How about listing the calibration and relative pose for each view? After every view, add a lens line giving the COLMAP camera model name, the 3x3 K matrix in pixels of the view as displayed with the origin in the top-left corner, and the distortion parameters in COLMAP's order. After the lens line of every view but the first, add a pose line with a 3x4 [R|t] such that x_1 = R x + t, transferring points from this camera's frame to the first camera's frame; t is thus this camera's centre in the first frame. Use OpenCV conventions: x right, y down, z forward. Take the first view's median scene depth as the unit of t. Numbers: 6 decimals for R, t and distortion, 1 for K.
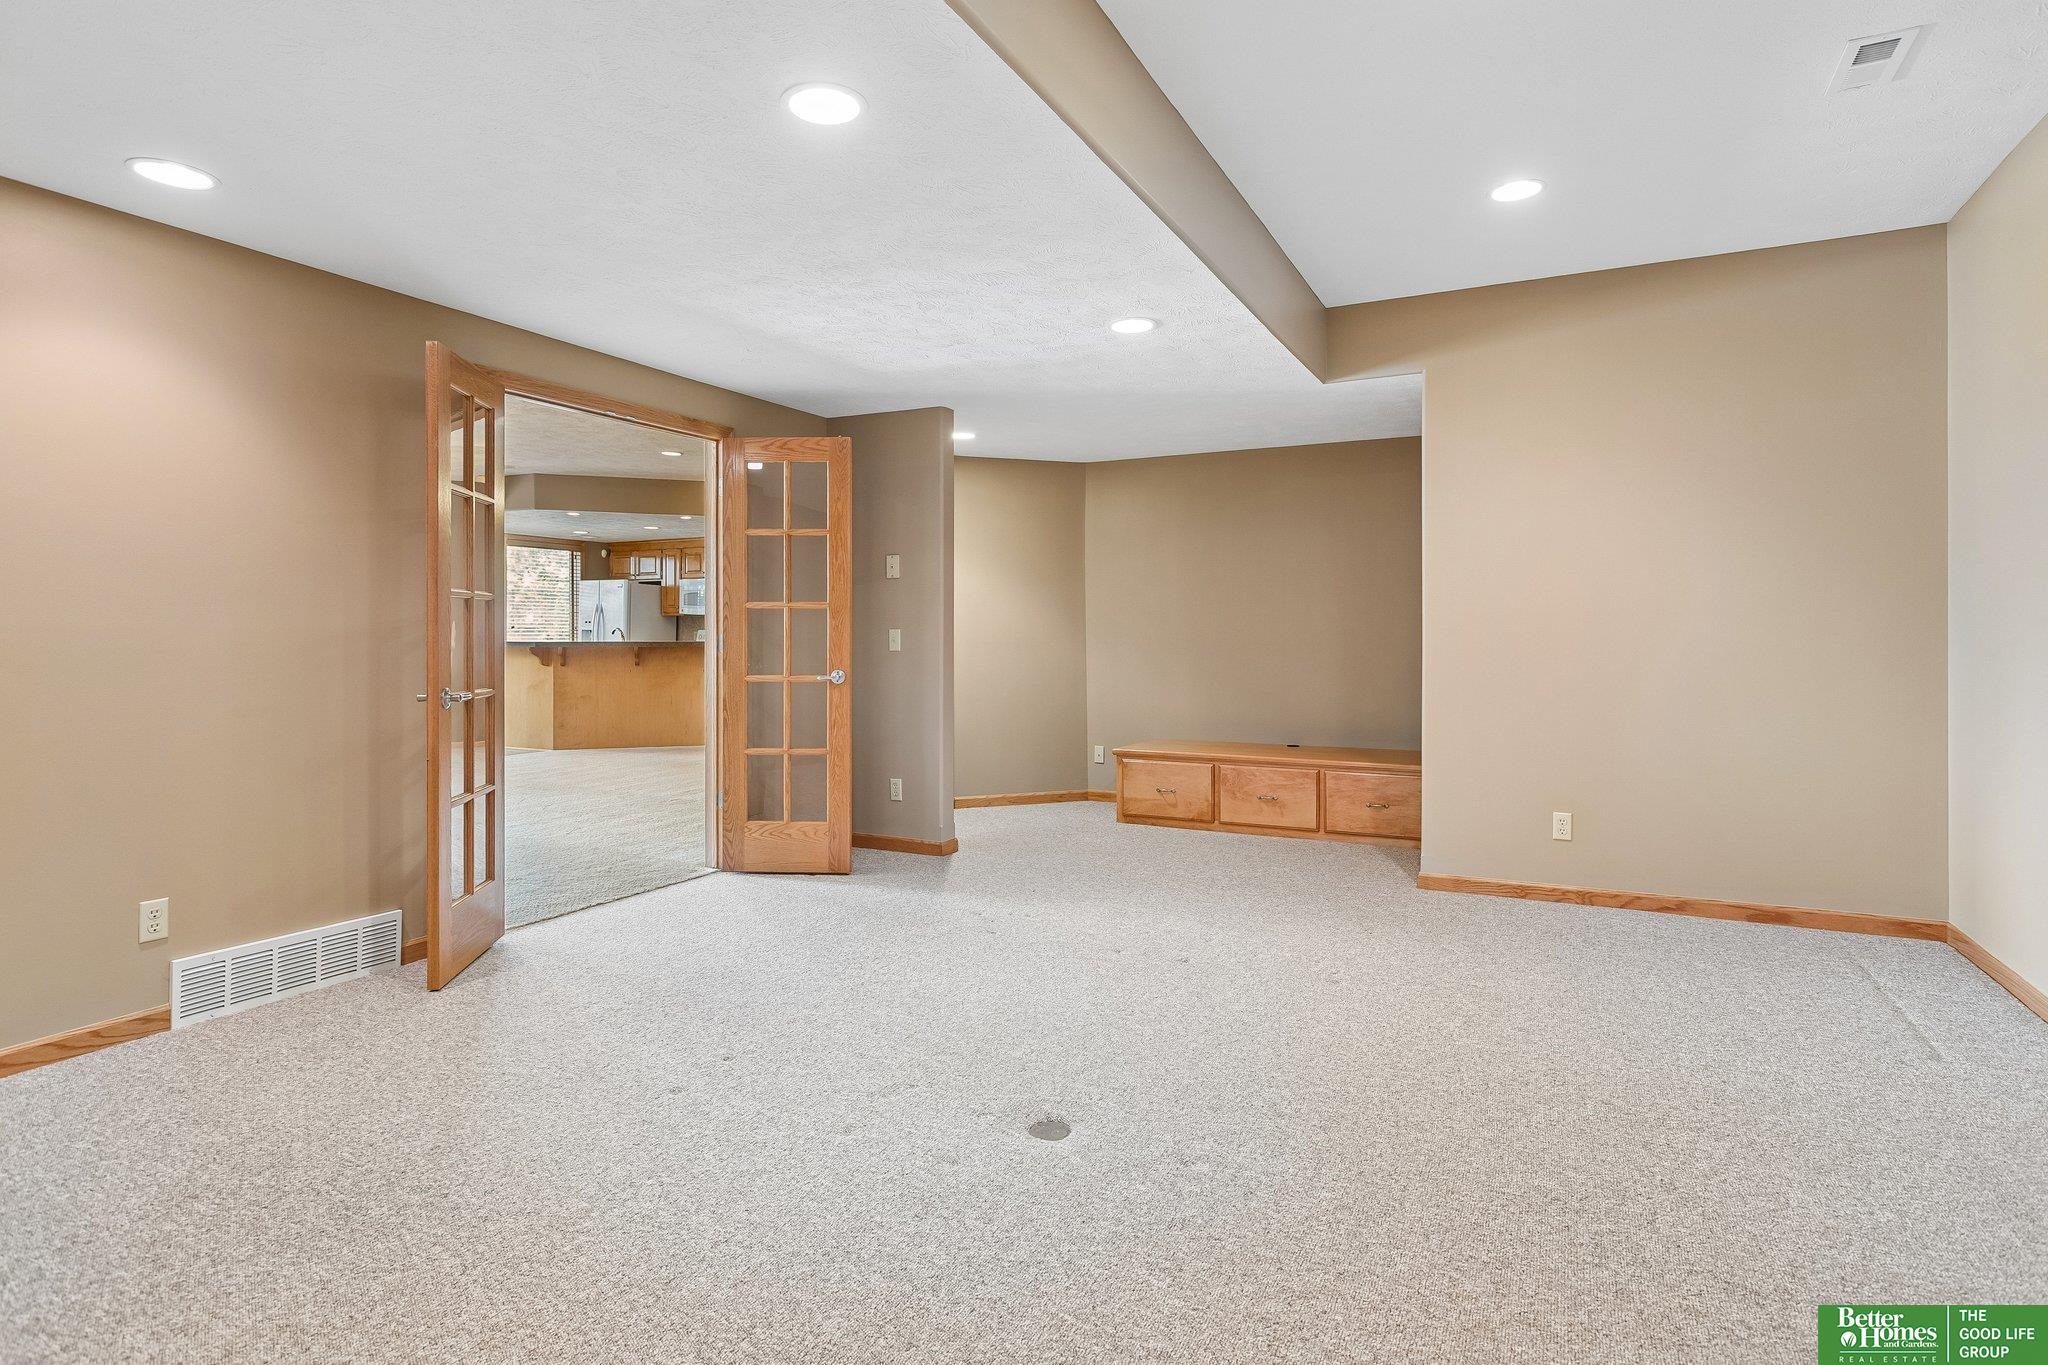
lens RADIAL K [[1029.0, 0, 1036.3], [0, 1029.0, 642.3], [0, 0, 1]] dist [-0.001057, 0.002151]
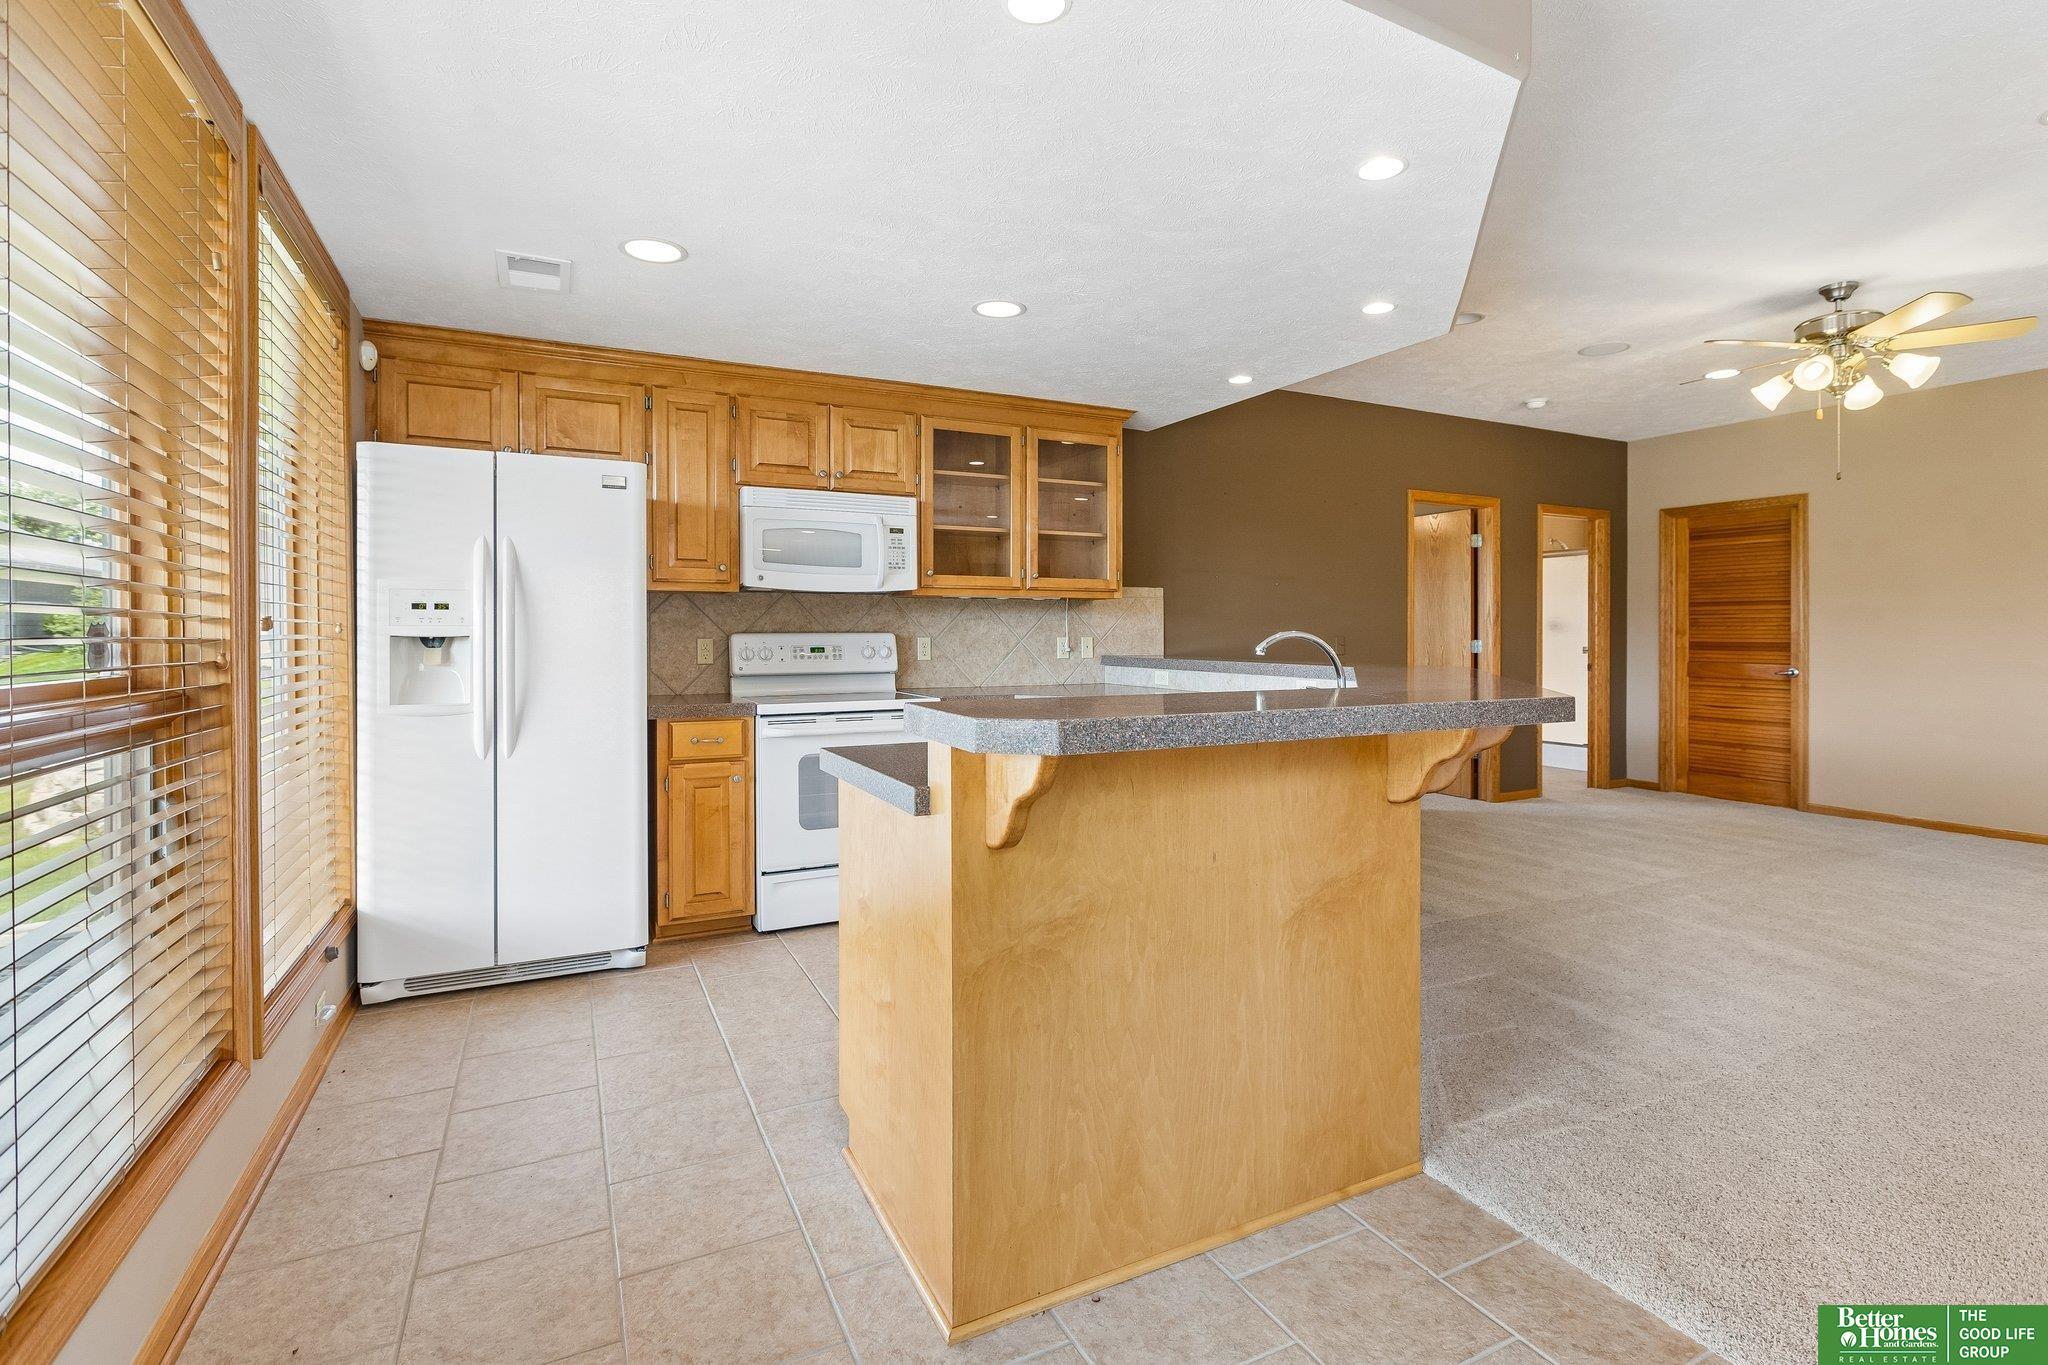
lens RADIAL K [[956.3, 0, 1041.1], [0, 956.3, 650.2], [0, 0, 1]] dist [-0.003291, -0.001540]
pose [[0.597183, -0.012654, 0.802005, -0.628812], [0.008810, 0.999919, 0.009216, -0.011179], [-0.802057, 0.001562, 0.597246, 0.861876]]
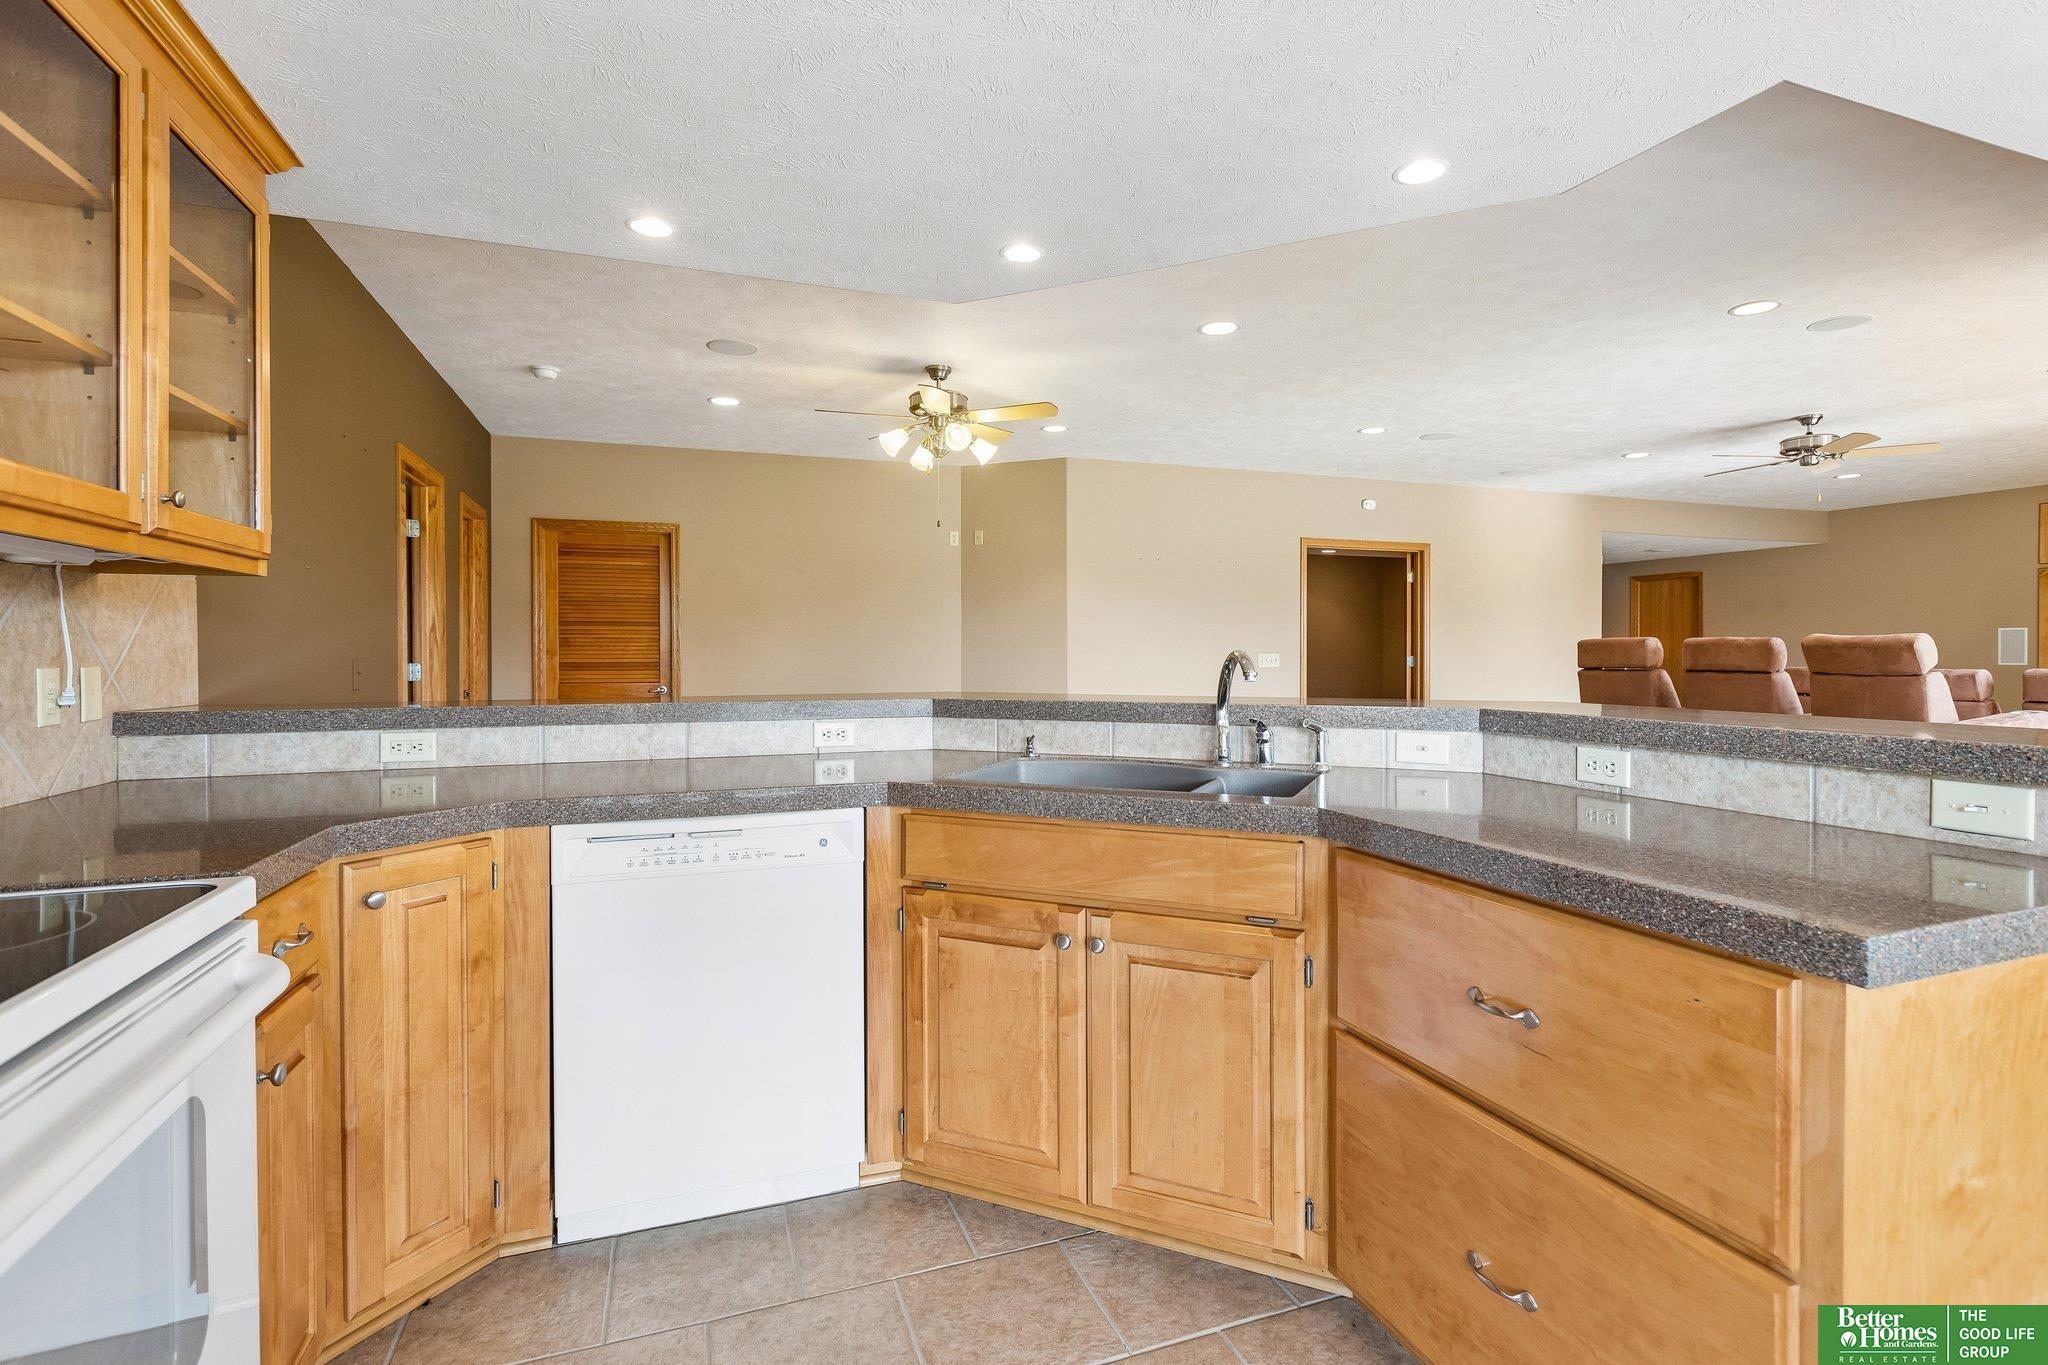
lens RADIAL K [[969.2, 0, 1031.4], [0, 969.2, 662.7], [0, 0, 1]] dist [-0.004132, -0.000843]
pose [[-0.724599, -0.004750, 0.689154, -0.495494], [0.011871, 0.999742, 0.019373, -0.015282], [-0.689068, 0.022219, -0.724356, 1.135488]]
